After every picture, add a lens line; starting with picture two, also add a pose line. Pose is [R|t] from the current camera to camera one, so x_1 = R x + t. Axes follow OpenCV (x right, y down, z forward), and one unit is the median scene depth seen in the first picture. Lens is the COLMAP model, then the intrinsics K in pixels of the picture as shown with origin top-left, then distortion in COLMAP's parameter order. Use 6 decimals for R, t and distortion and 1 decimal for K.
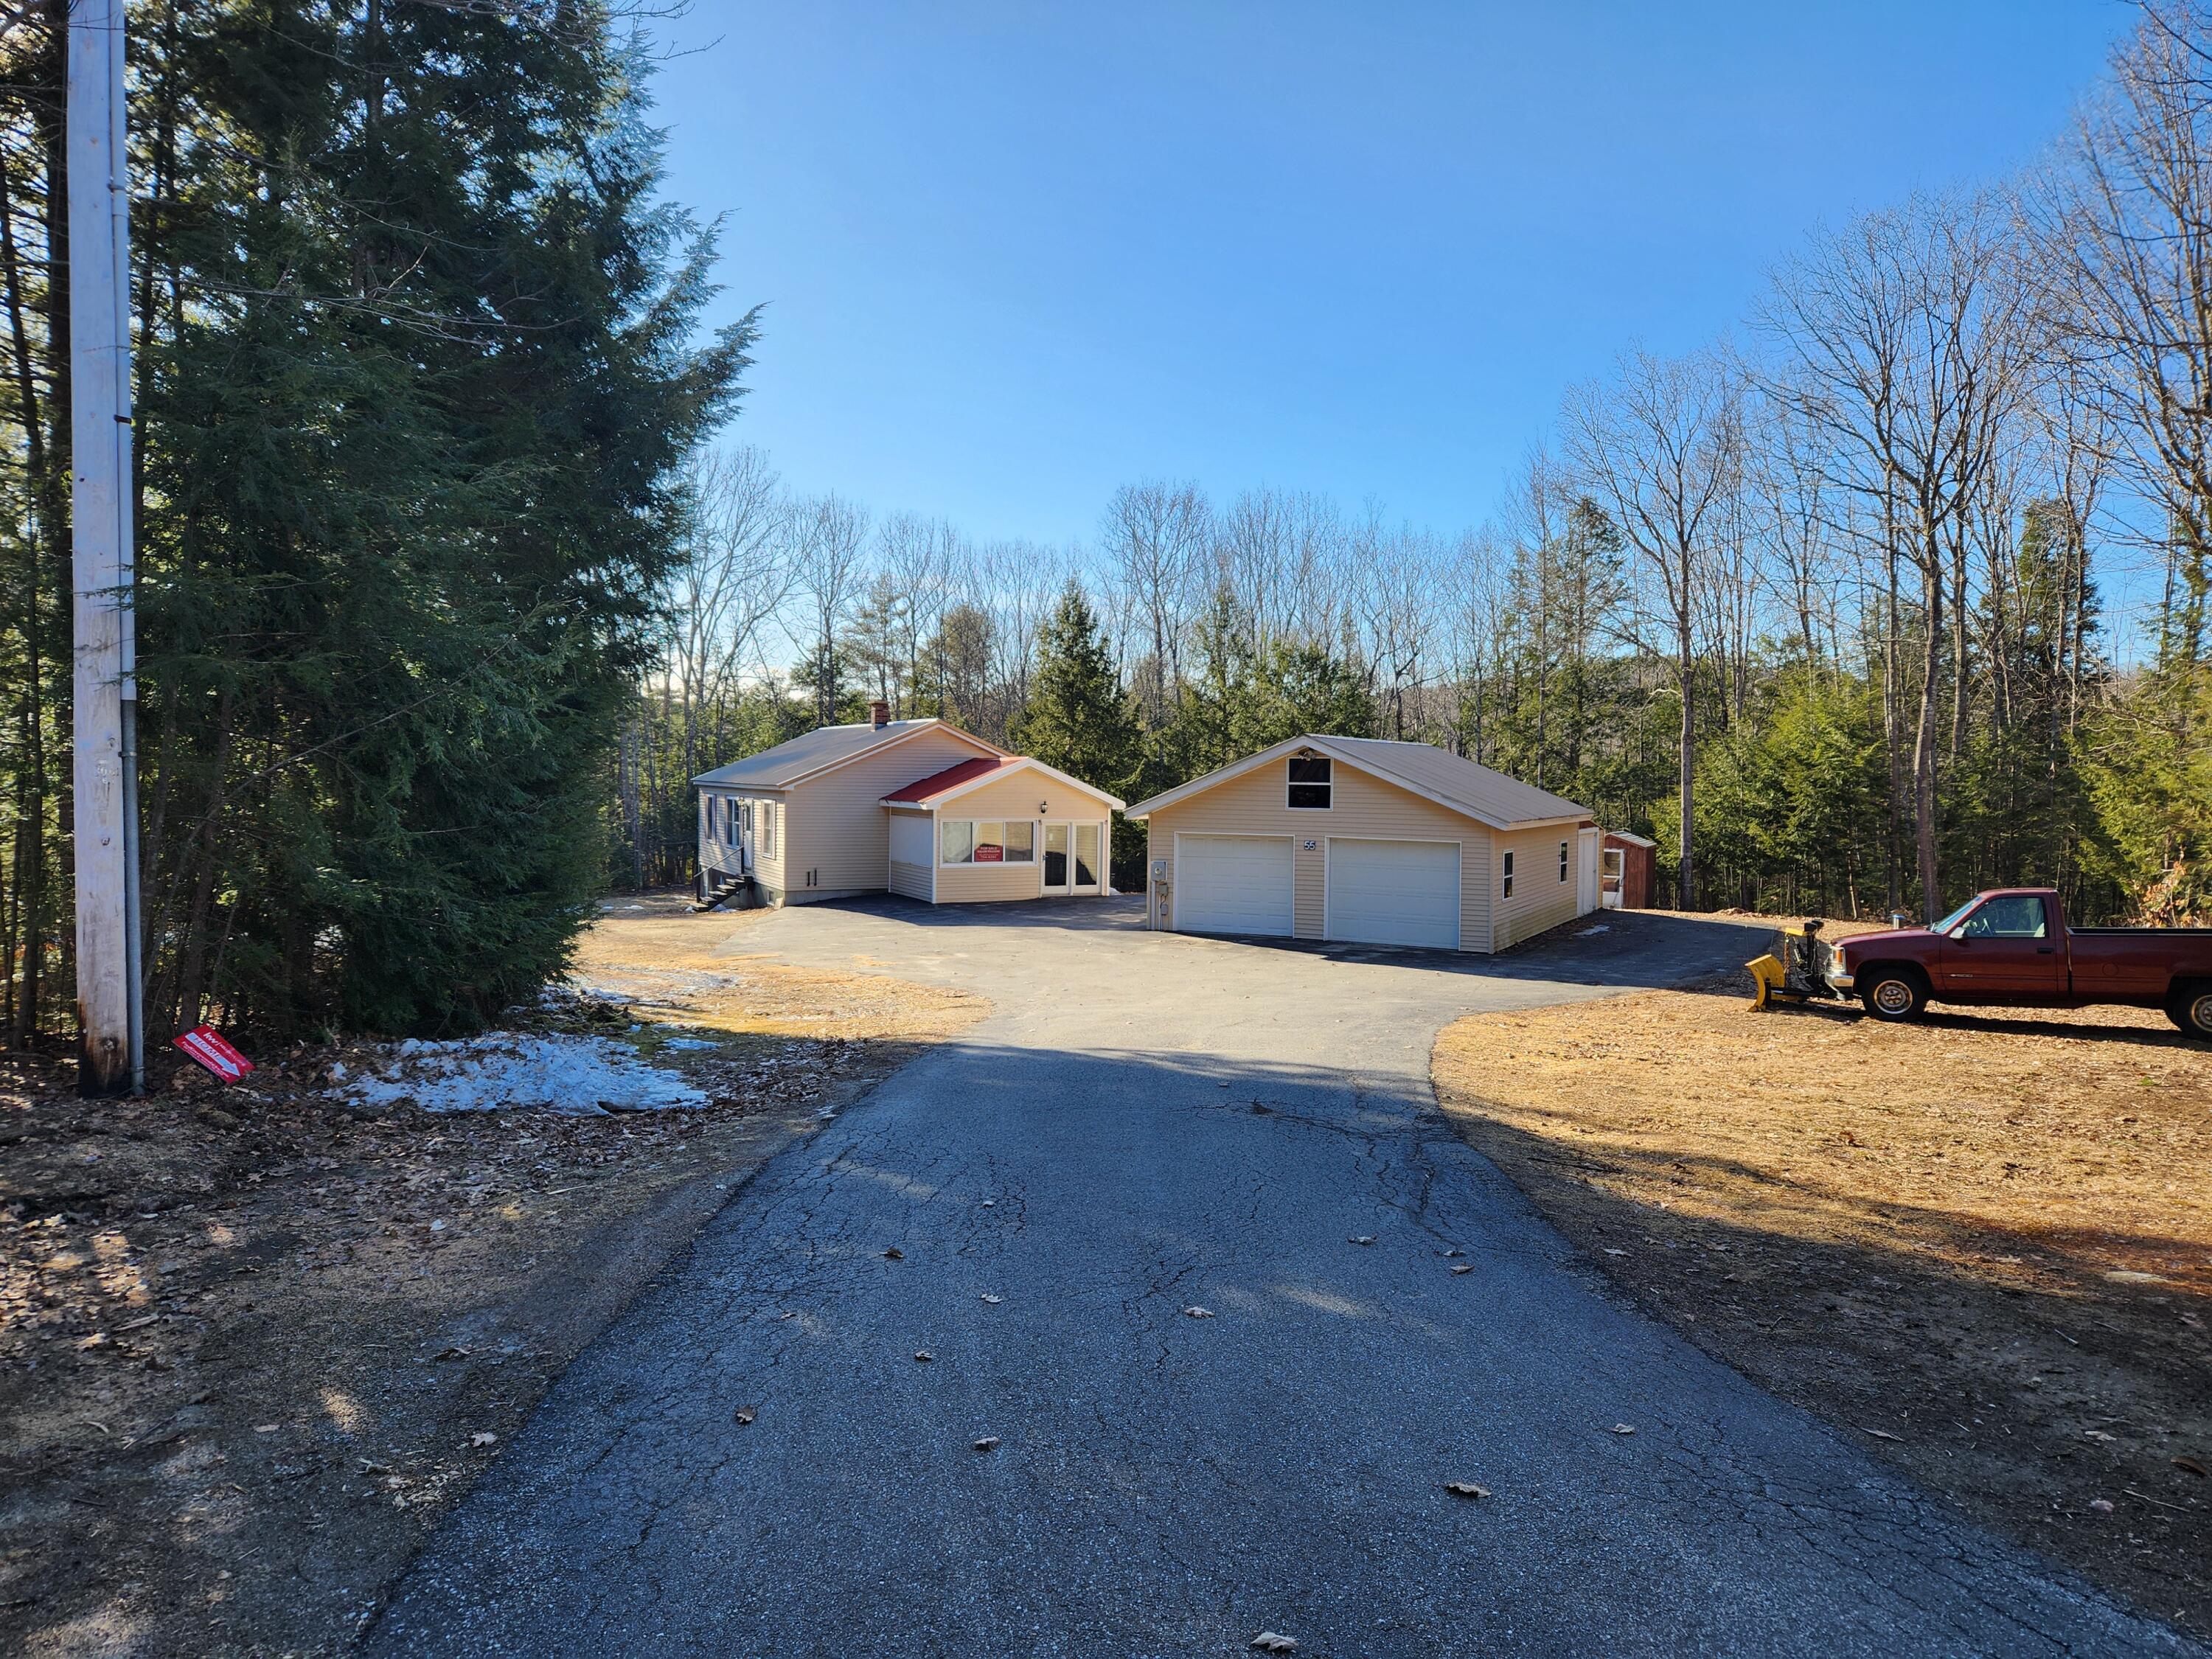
lens RADIAL K [[1493.9, 0, 1101.9], [0, 1493.9, 817.0], [0, 0, 1]] dist [0.072953, -0.075394]
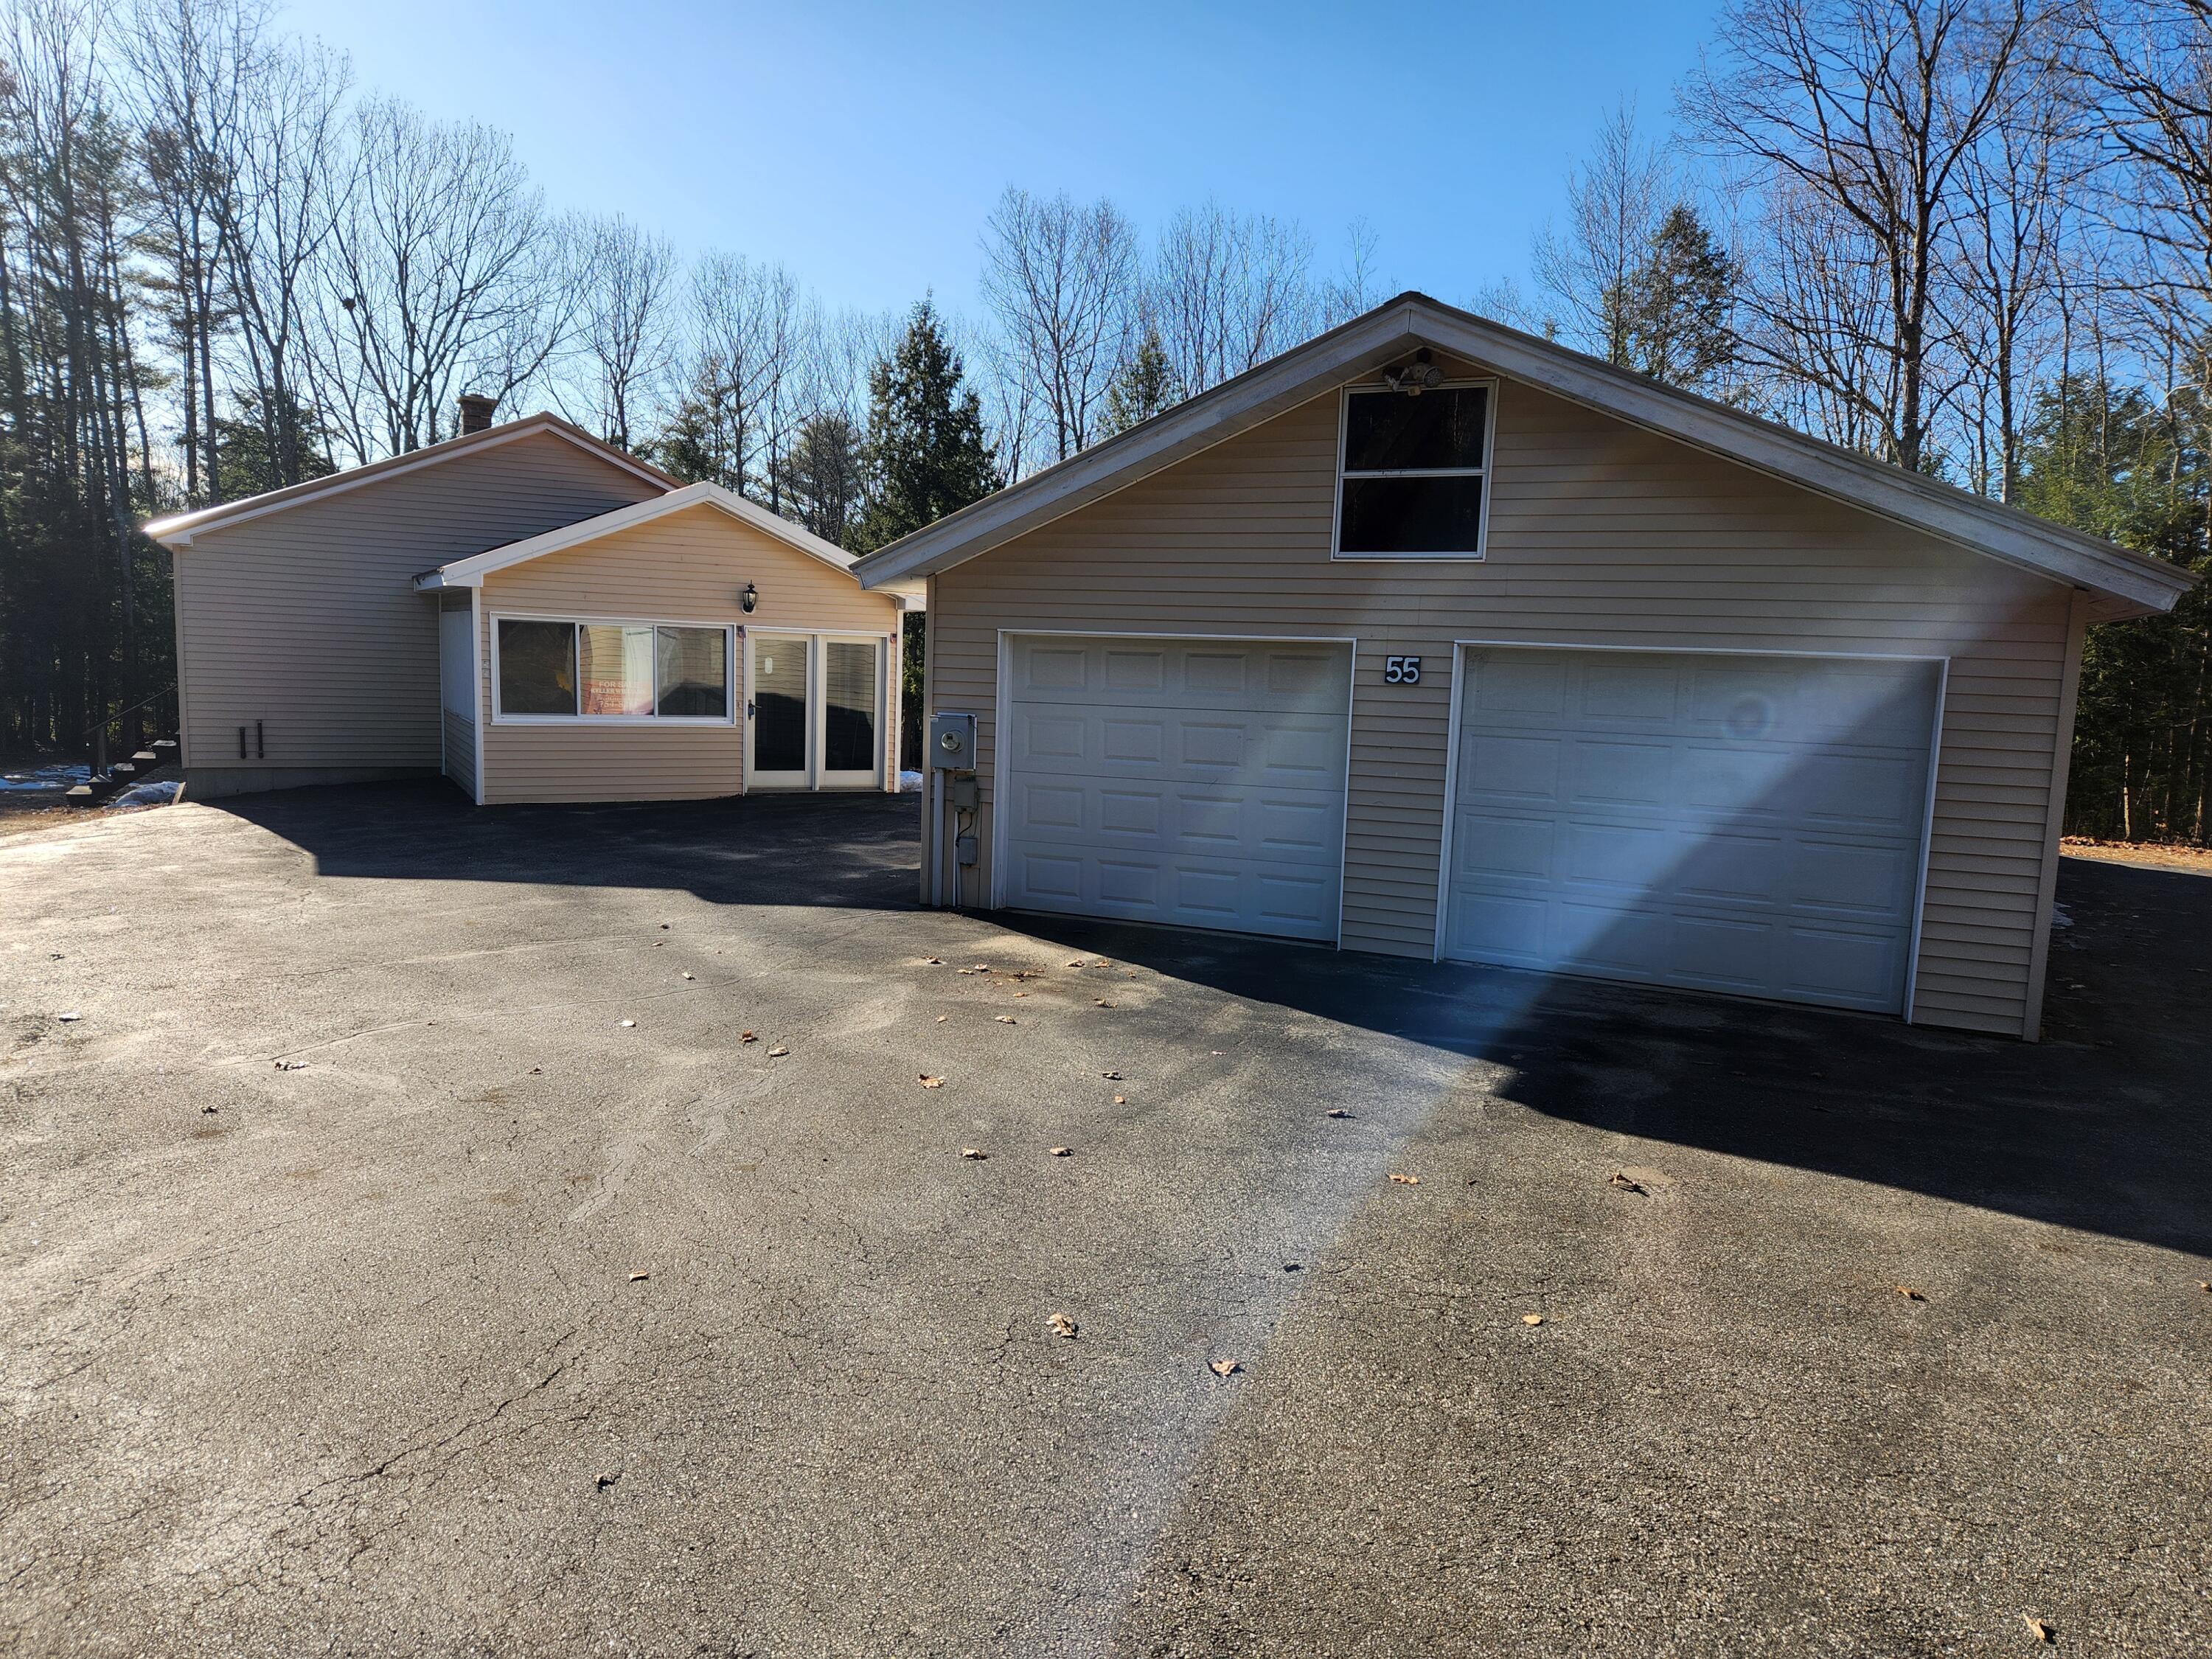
lens RADIAL K [[1490.9, 0, 1106.0], [0, 1490.9, 829.5], [0, 0, 1]] dist [0.078943, -0.085184]
pose [[0.998108, 0.016616, 0.059203, 0.039851], [-0.022027, 0.995520, 0.091955, 0.017766], [-0.057410, -0.093085, 0.994002, 0.480466]]
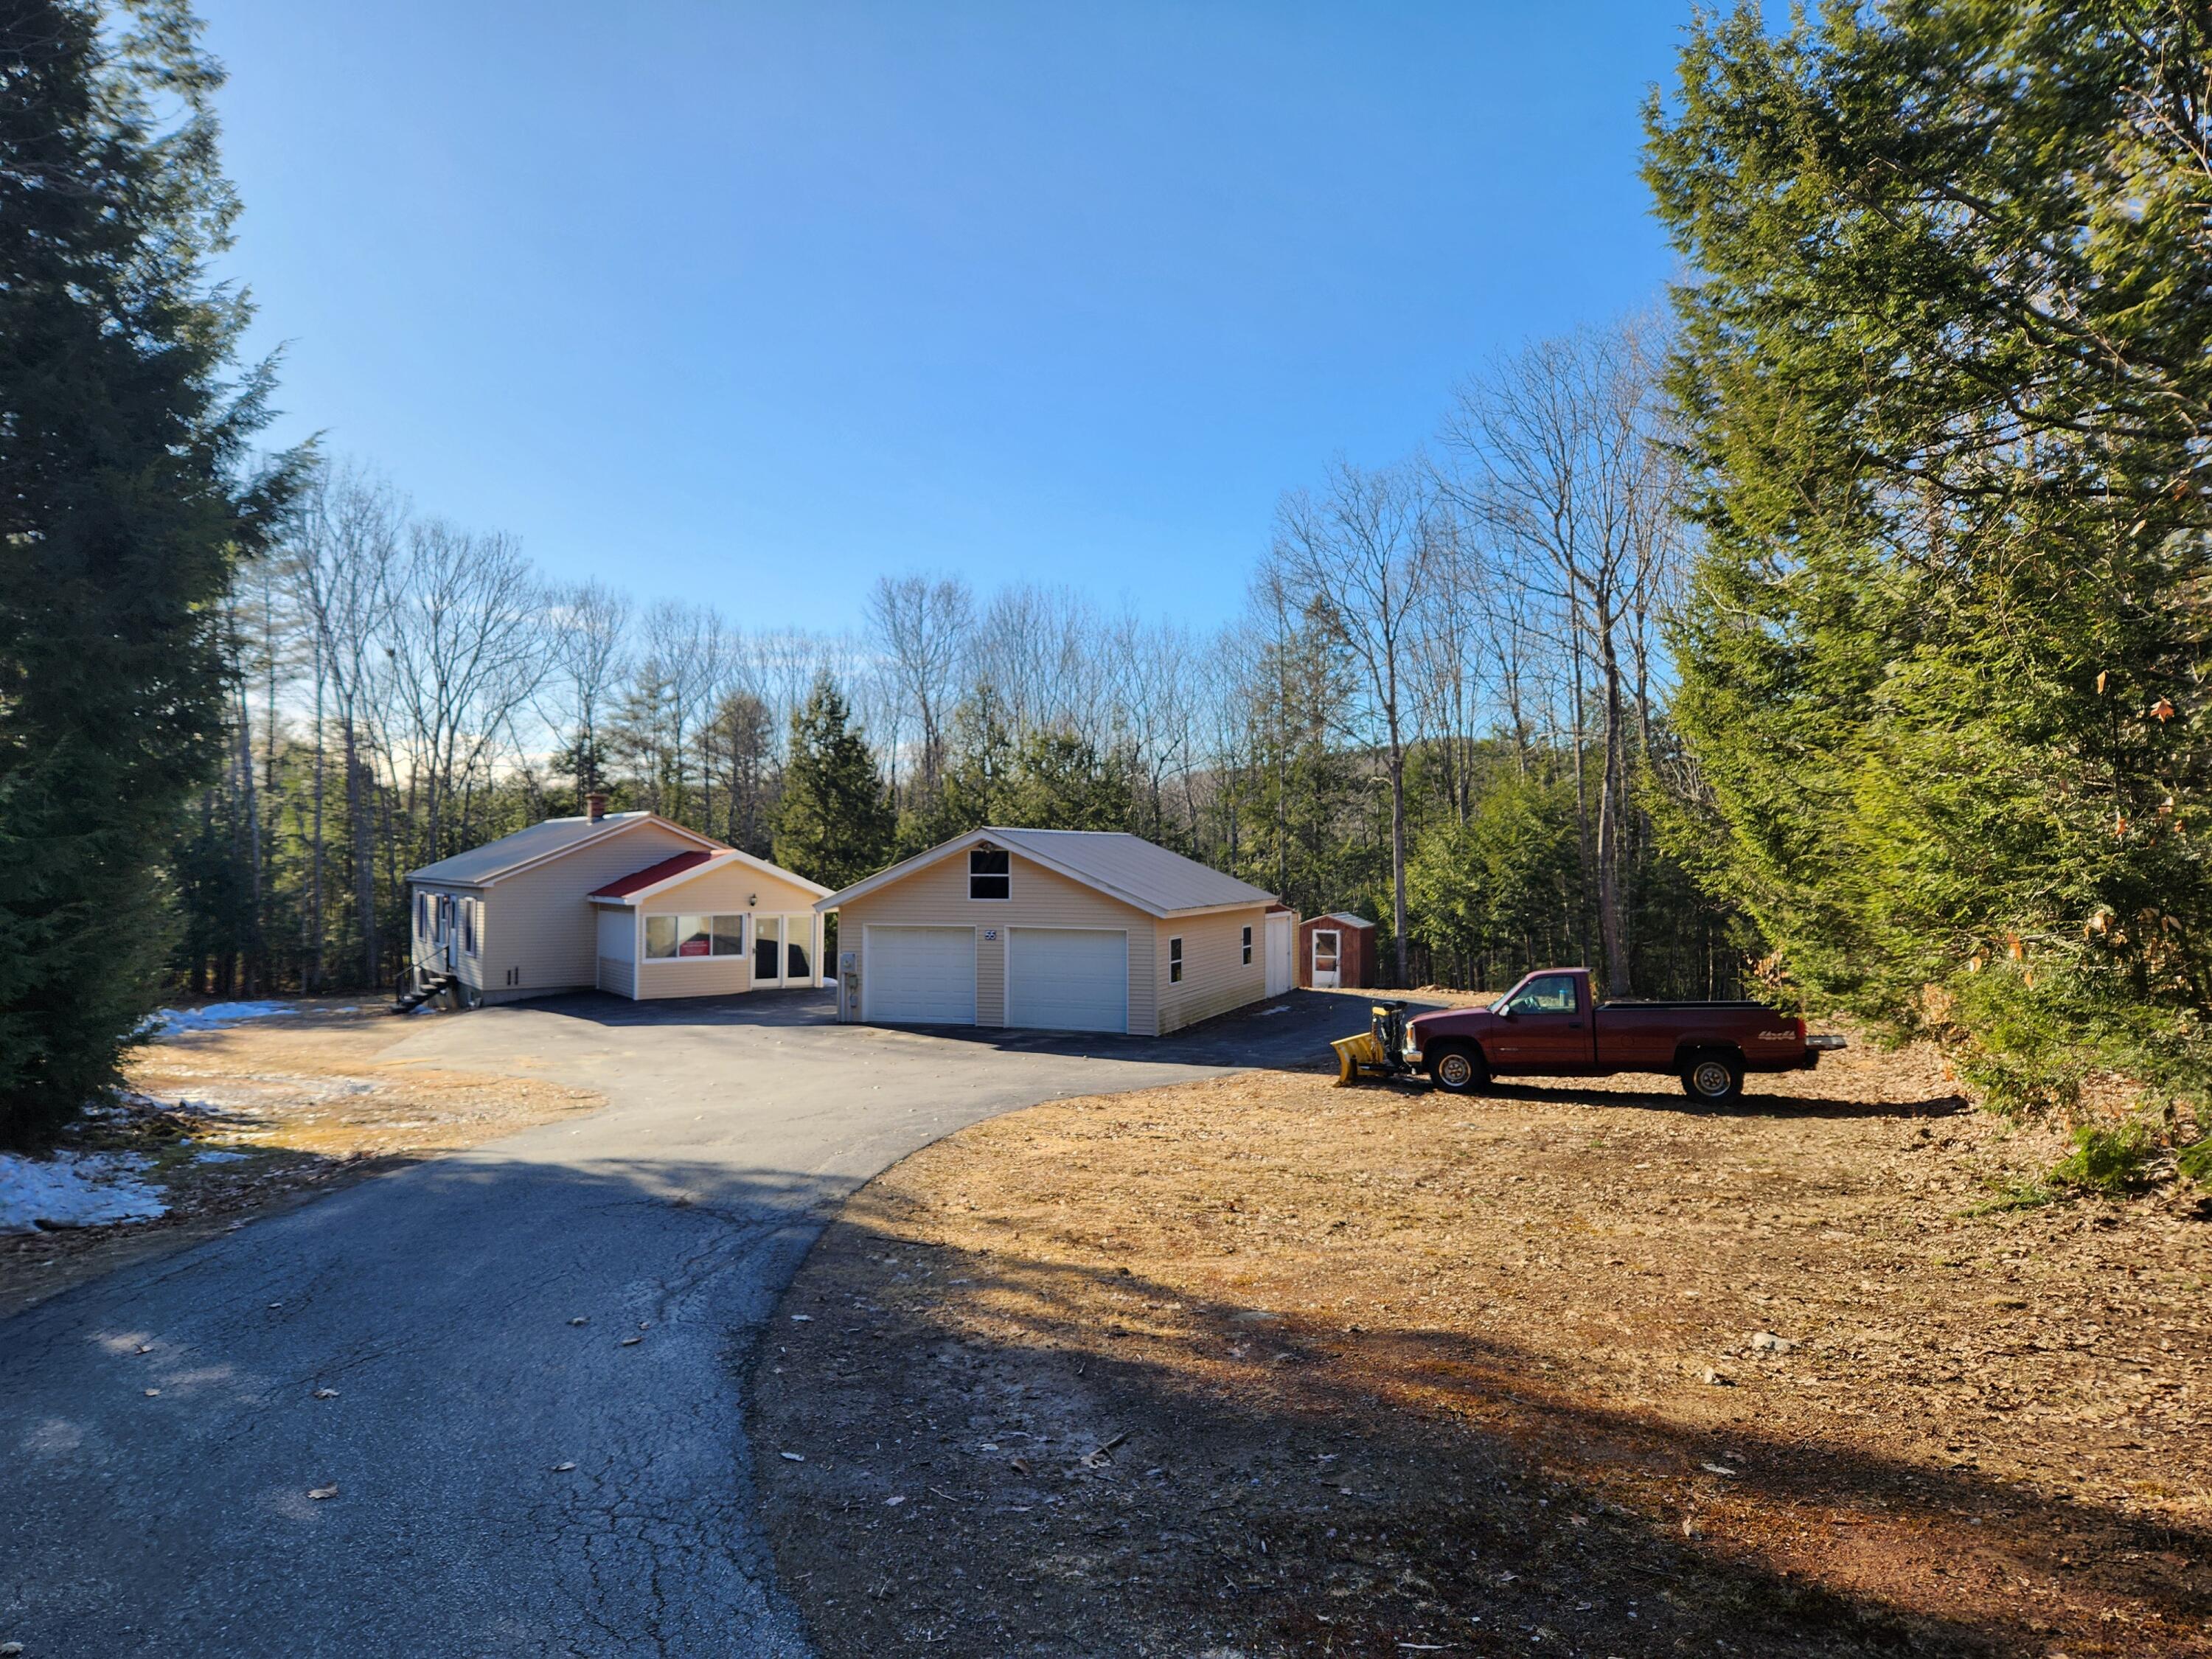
lens RADIAL K [[1501.9, 0, 1089.3], [0, 1501.9, 806.4], [0, 0, 1]] dist [0.072382, -0.059493]
pose [[0.993355, -0.007653, 0.114835, 0.062605], [0.014703, 0.998049, -0.060673, -0.004131], [-0.114146, 0.061958, 0.991530, -0.028749]]
